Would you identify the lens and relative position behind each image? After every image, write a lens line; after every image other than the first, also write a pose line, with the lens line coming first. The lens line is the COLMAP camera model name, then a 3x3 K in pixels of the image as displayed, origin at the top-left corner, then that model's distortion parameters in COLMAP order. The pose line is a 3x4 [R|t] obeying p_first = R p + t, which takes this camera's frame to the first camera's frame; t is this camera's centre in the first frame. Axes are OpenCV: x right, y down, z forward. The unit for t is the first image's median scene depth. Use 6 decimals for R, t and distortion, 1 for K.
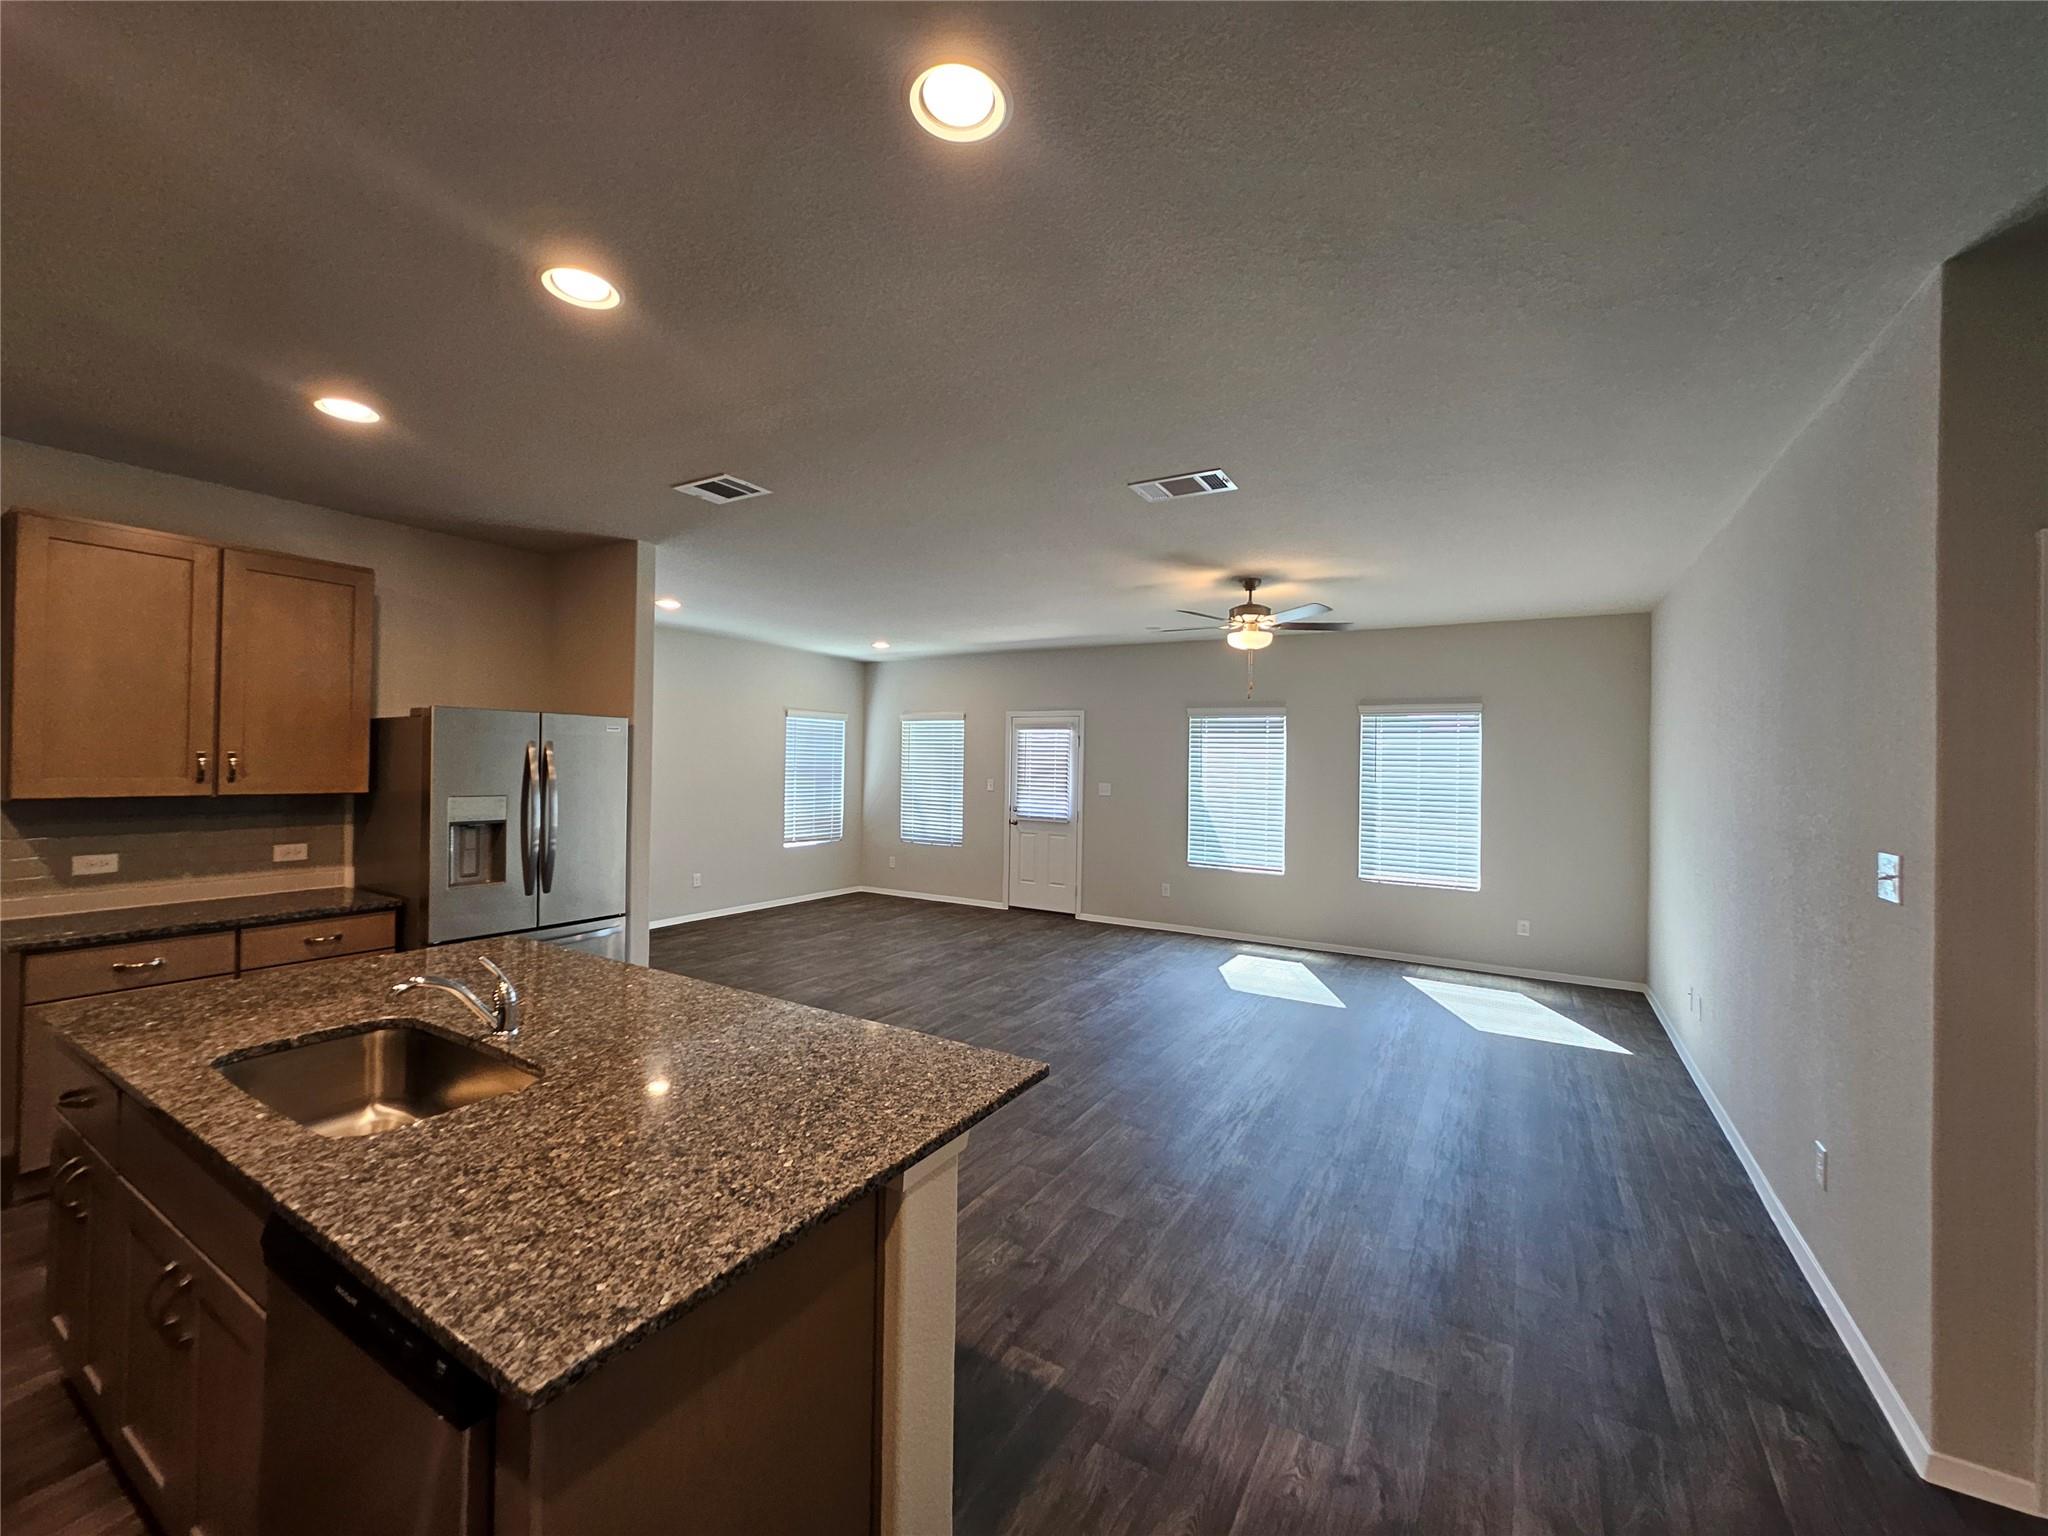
lens RADIAL K [[812.0, 0, 1027.1], [0, 812.0, 762.7], [0, 0, 1]] dist [0.001790, 0.000858]
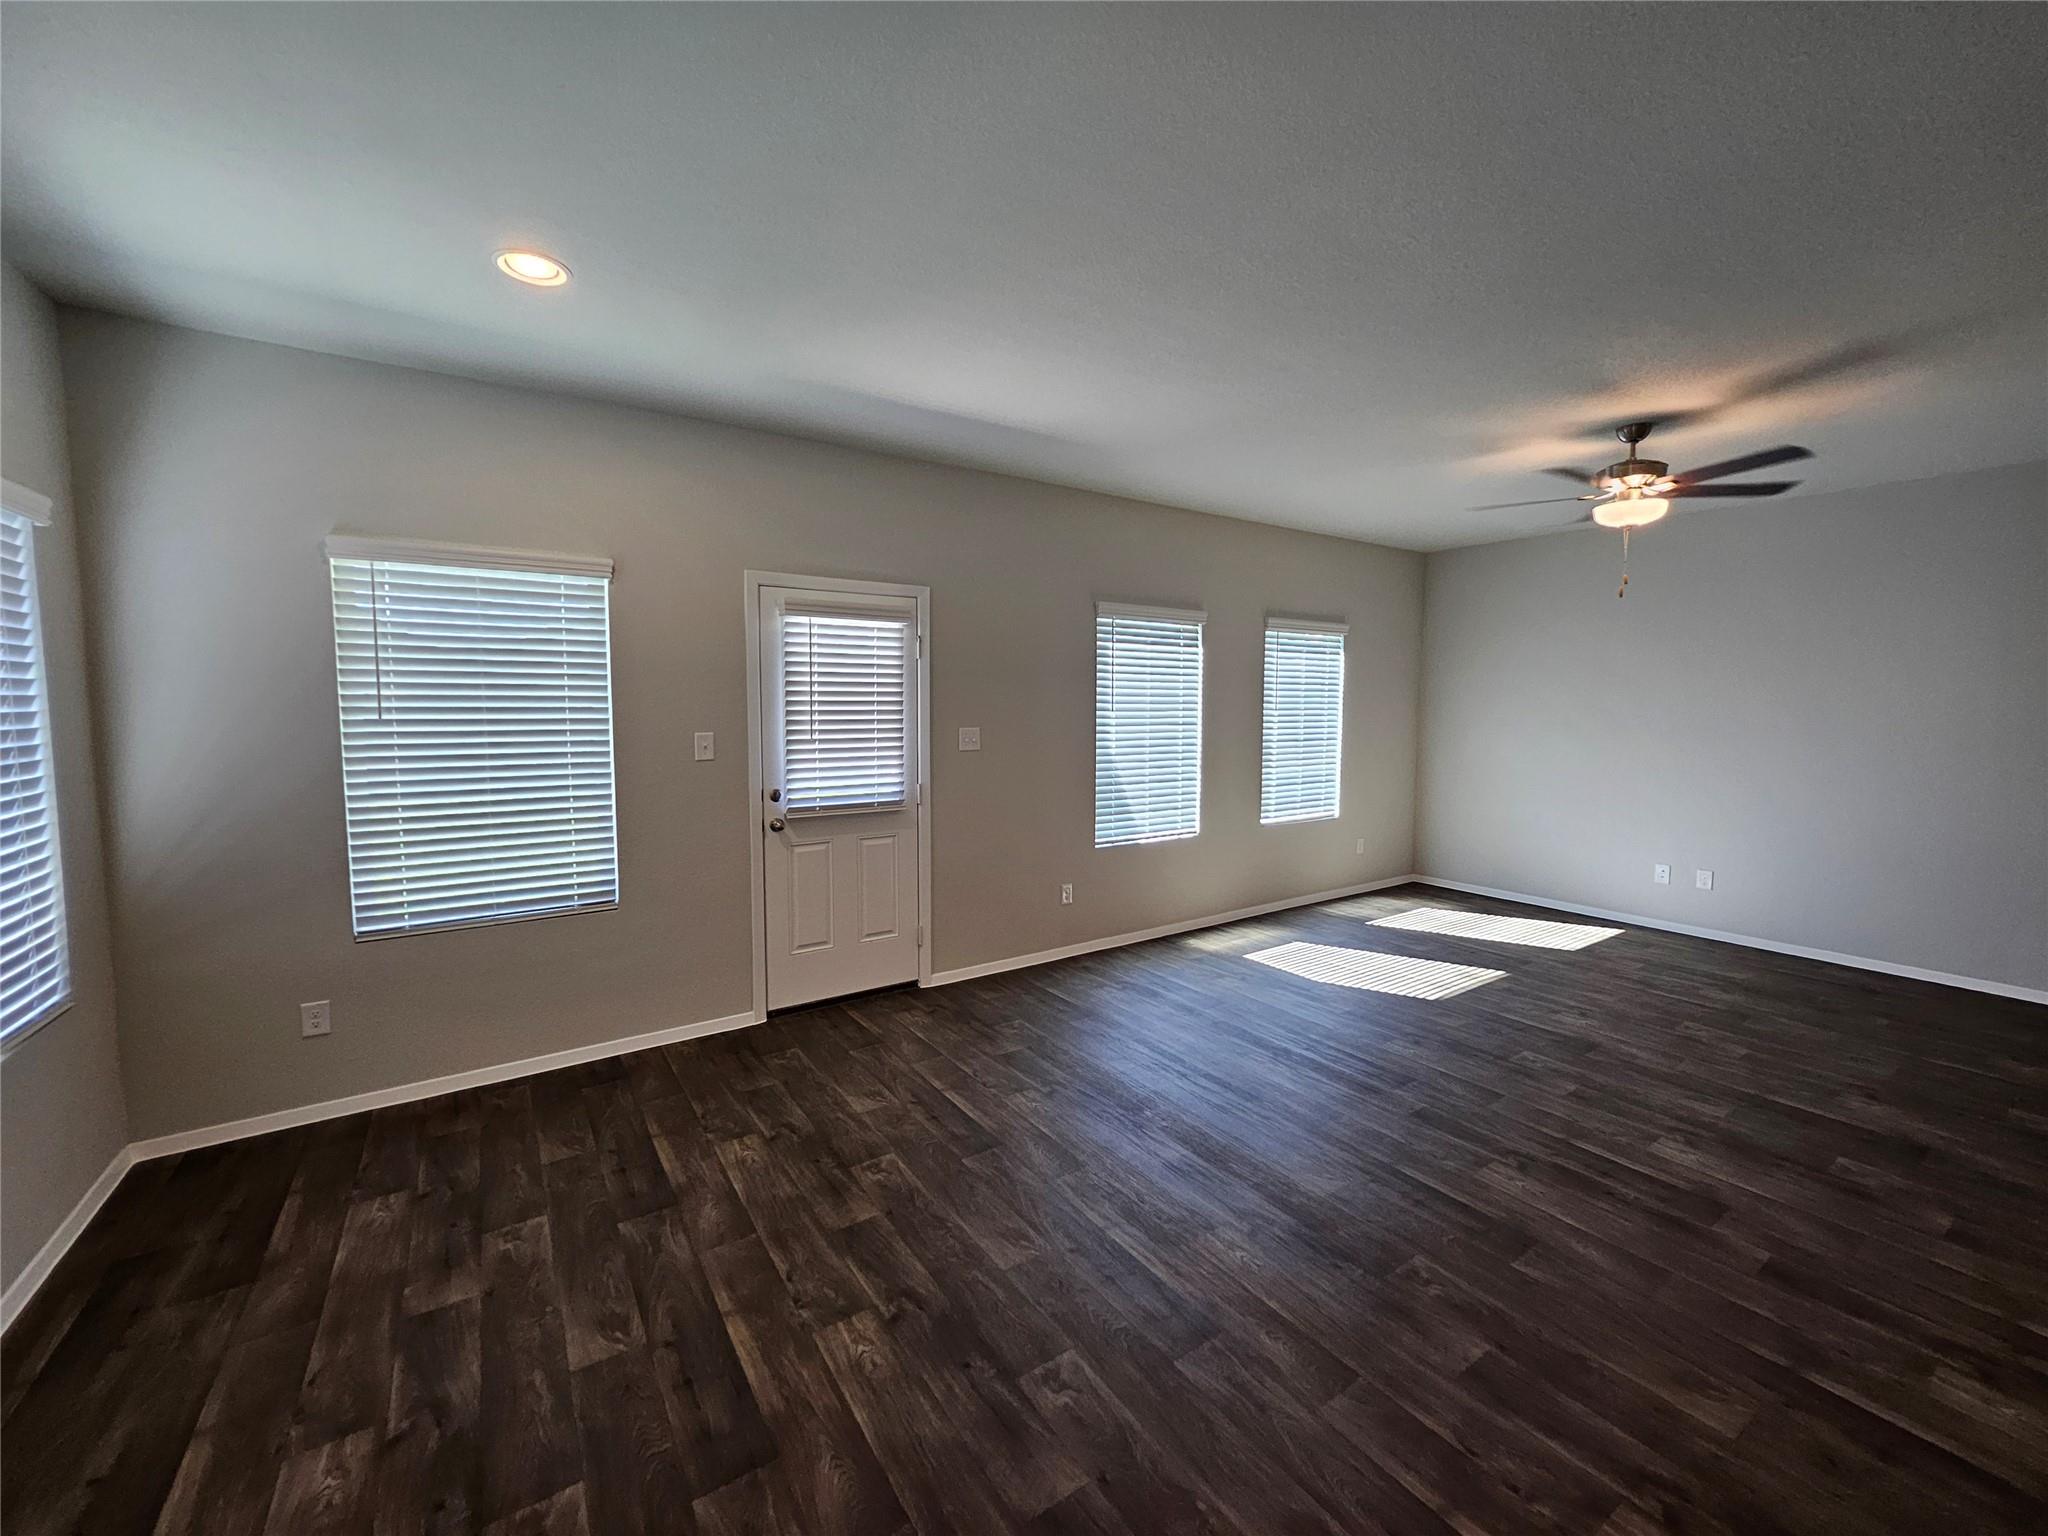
lens RADIAL K [[812.0, 0, 1034.2], [0, 812.0, 761.1], [0, 0, 1]] dist [0.001790, 0.000858]
pose [[0.414513, -0.086165, 0.905955, -0.112217], [0.003821, 0.995664, 0.092949, -0.000643], [-0.910035, -0.035067, 0.413045, 0.217590]]
